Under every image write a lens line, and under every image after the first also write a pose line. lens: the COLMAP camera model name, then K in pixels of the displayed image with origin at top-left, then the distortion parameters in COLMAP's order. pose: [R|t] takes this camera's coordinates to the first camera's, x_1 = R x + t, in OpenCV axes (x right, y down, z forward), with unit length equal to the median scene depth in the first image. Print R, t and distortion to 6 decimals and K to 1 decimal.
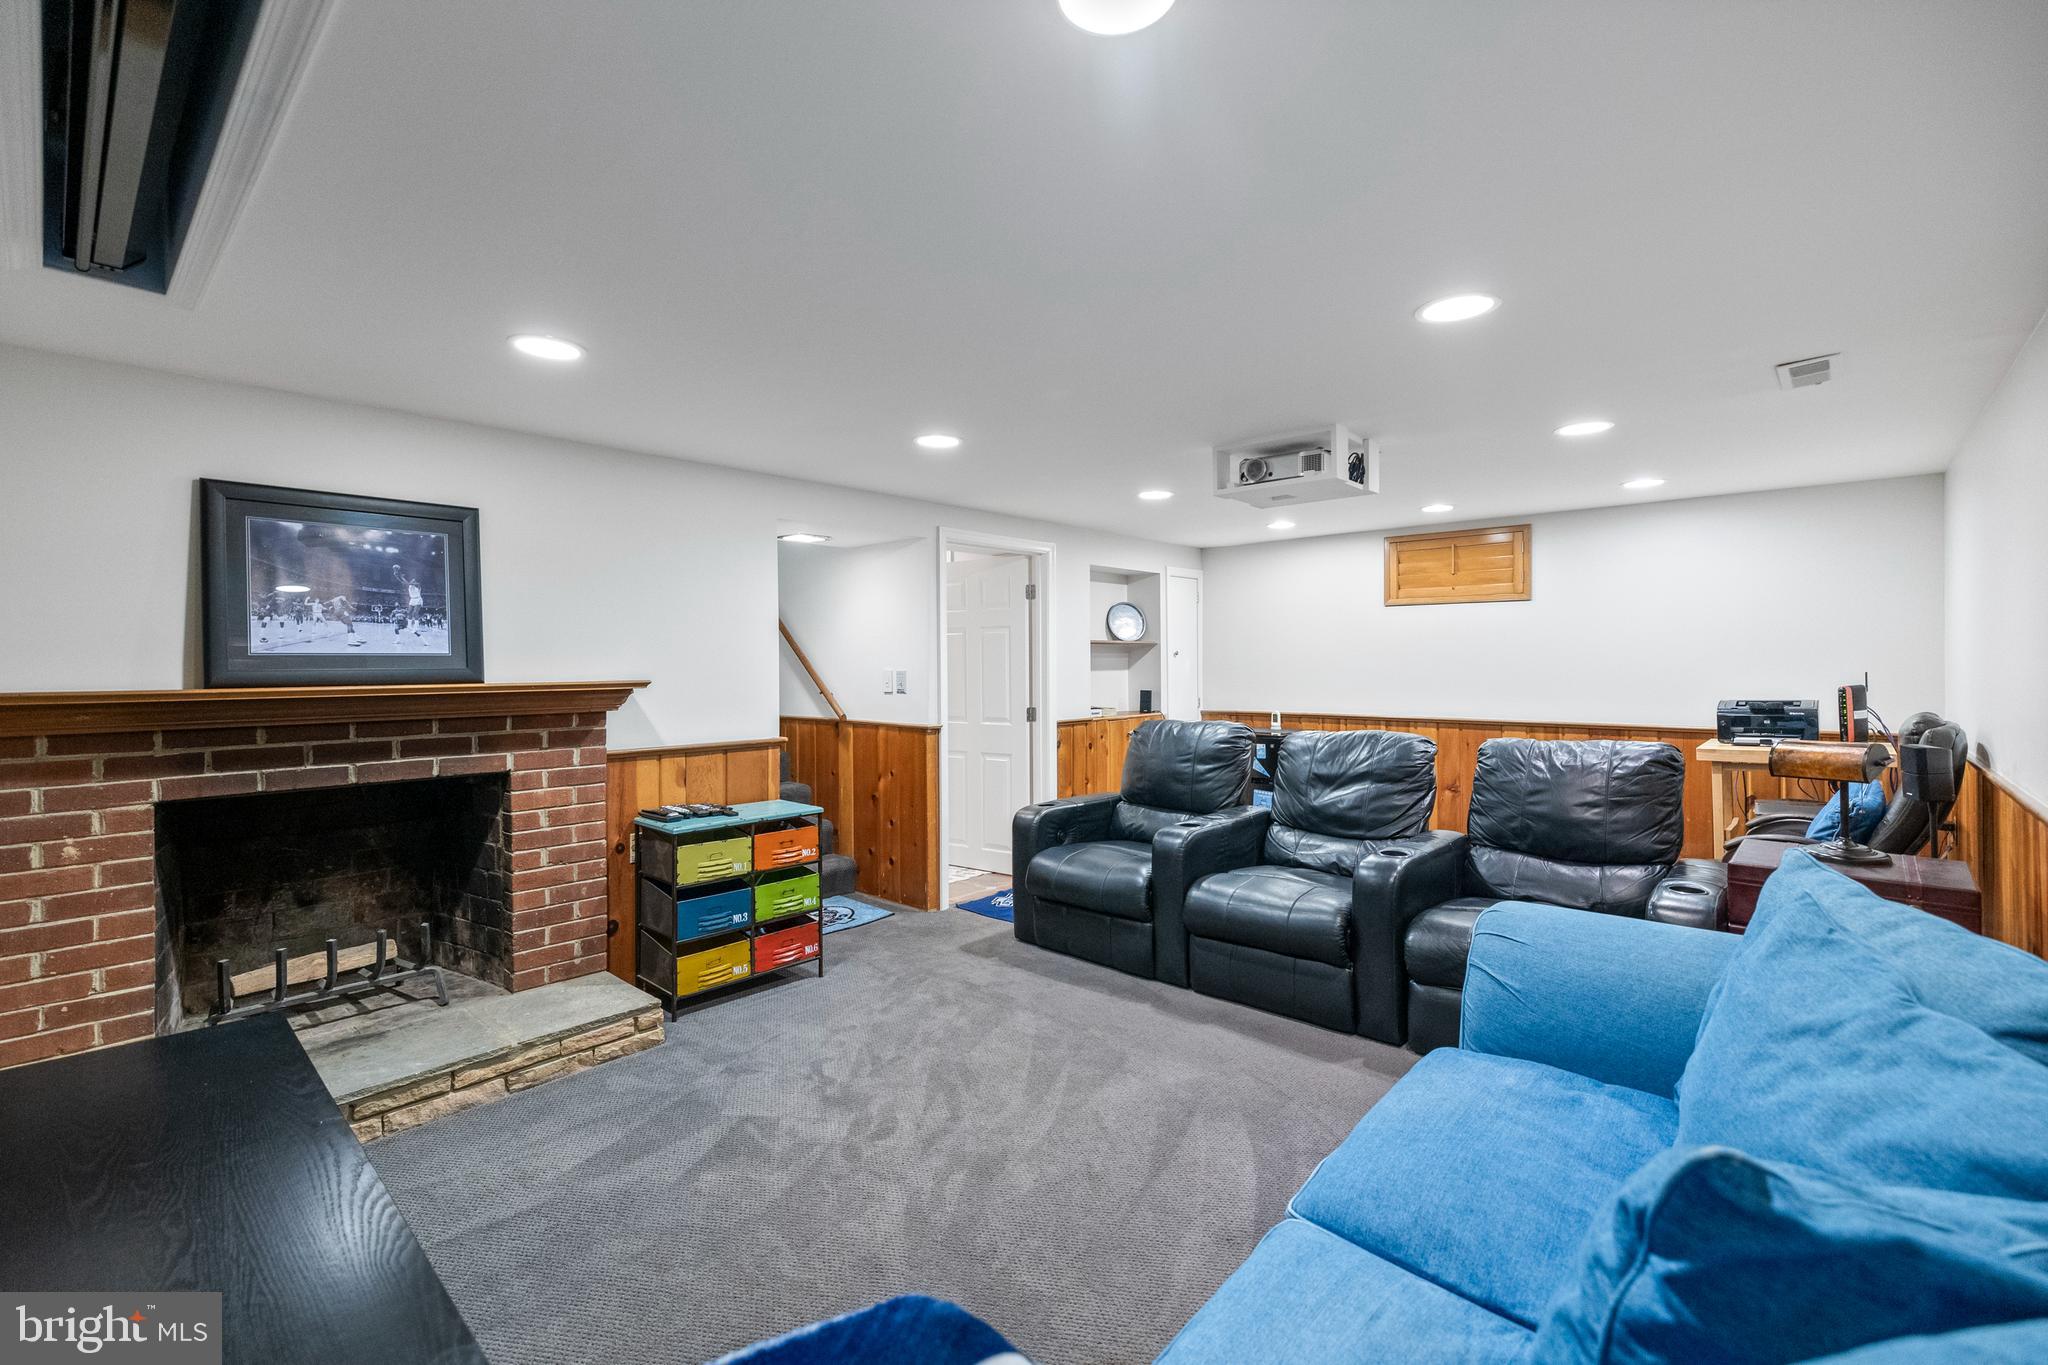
lens RADIAL K [[890.8, 0, 1013.1], [0, 890.8, 669.7], [0, 0, 1]] dist [-0.001423, -0.000116]
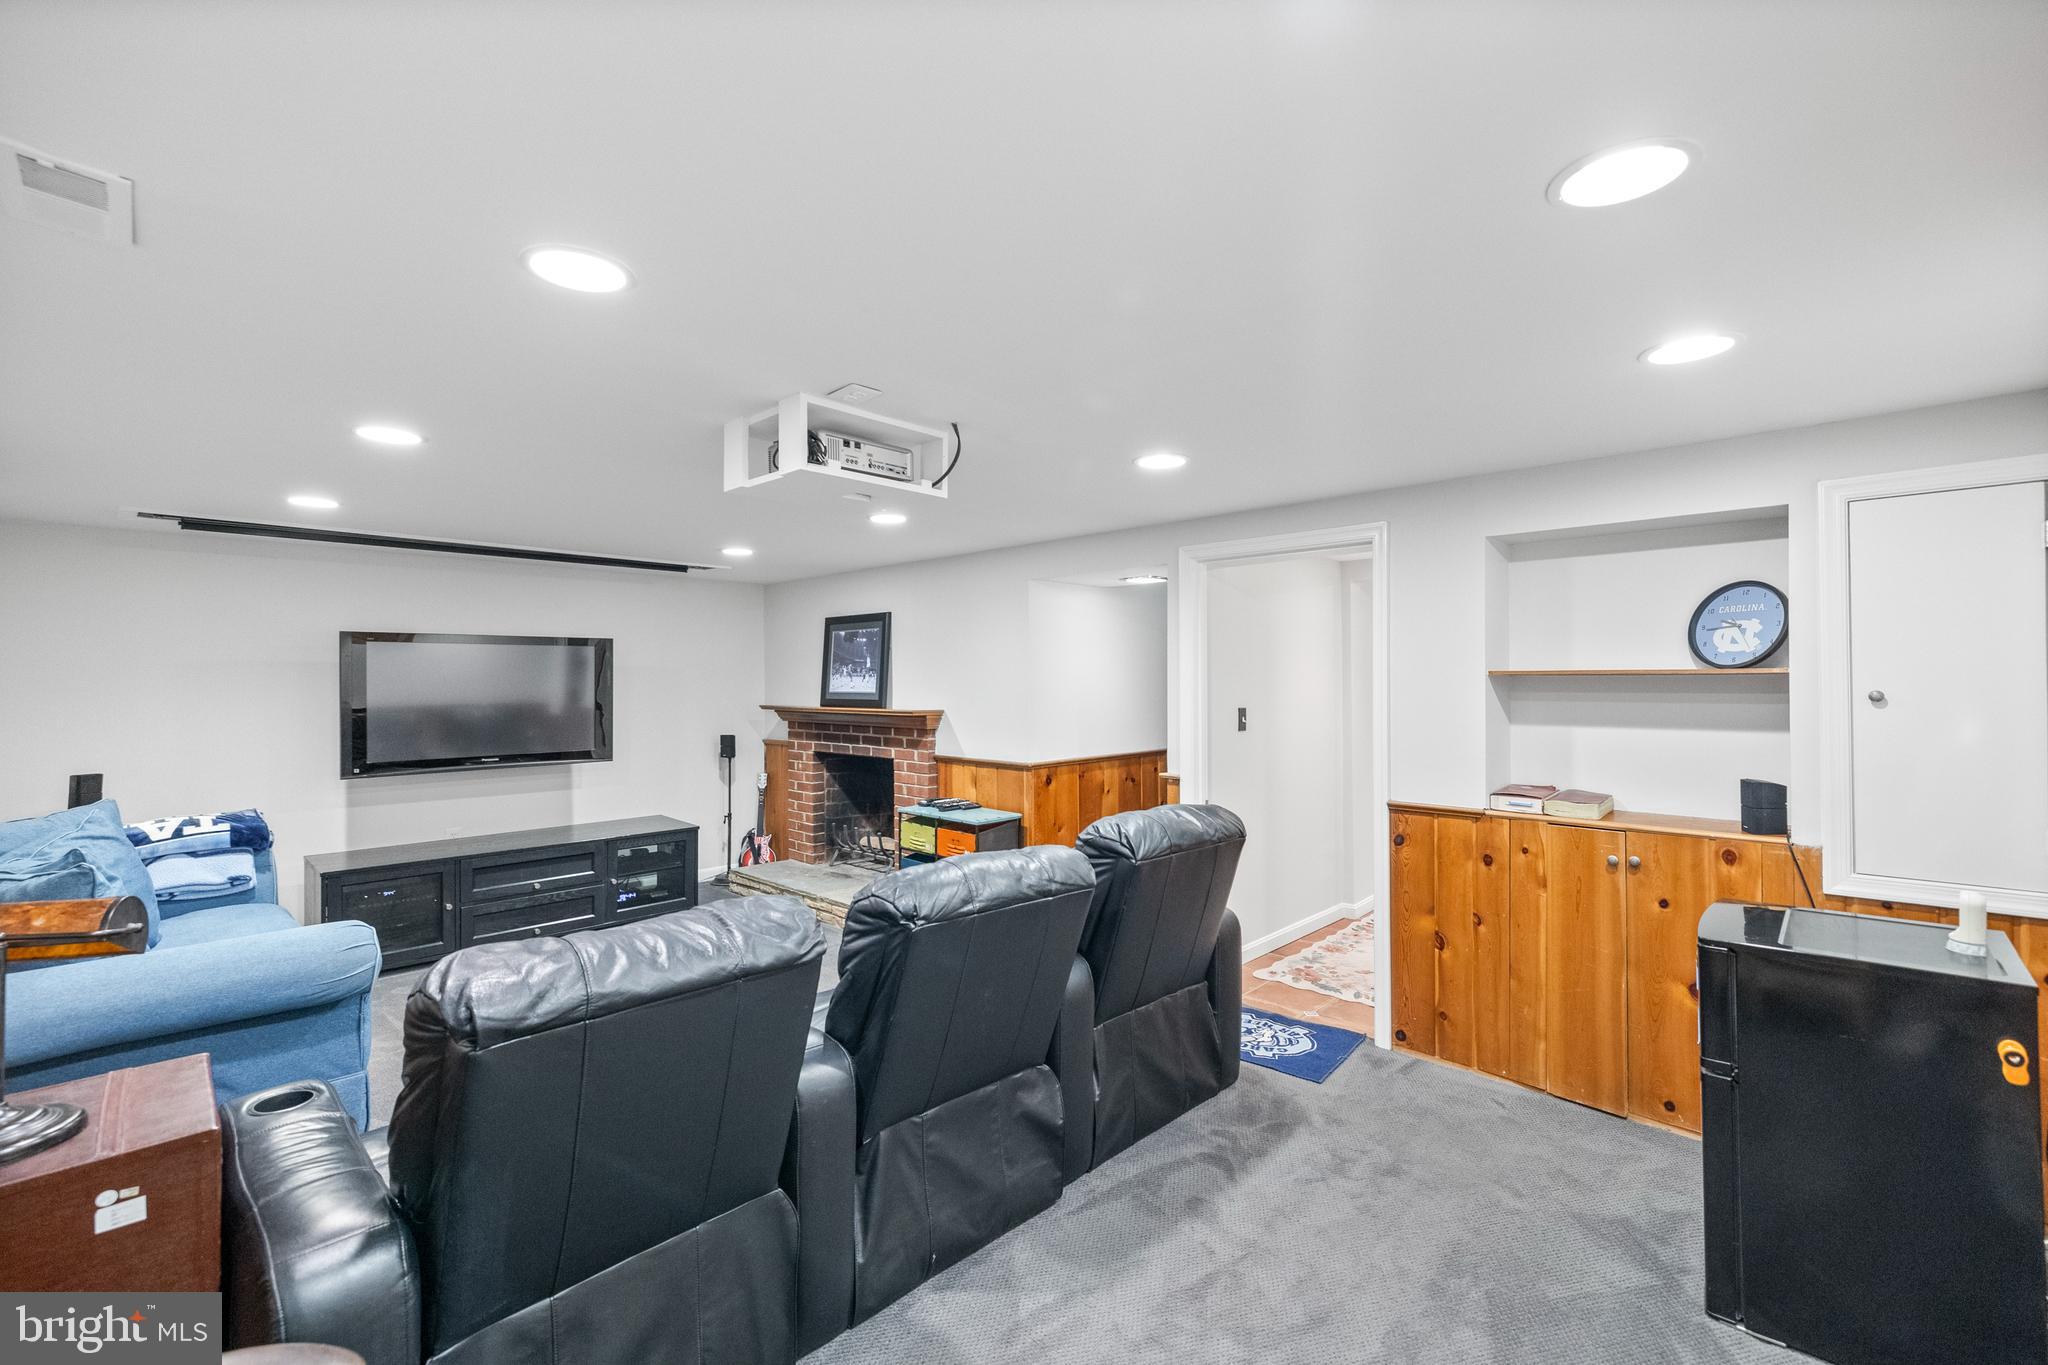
lens RADIAL K [[890.8, 0, 1013.0], [0, 890.8, 680.7], [0, 0, 1]] dist [-0.001423, -0.000116]
pose [[-0.046054, 0.010400, -0.998885, 1.213798], [-0.000352, 0.999946, 0.010427, -0.060164], [0.998939, 0.000831, -0.046048, 1.358122]]
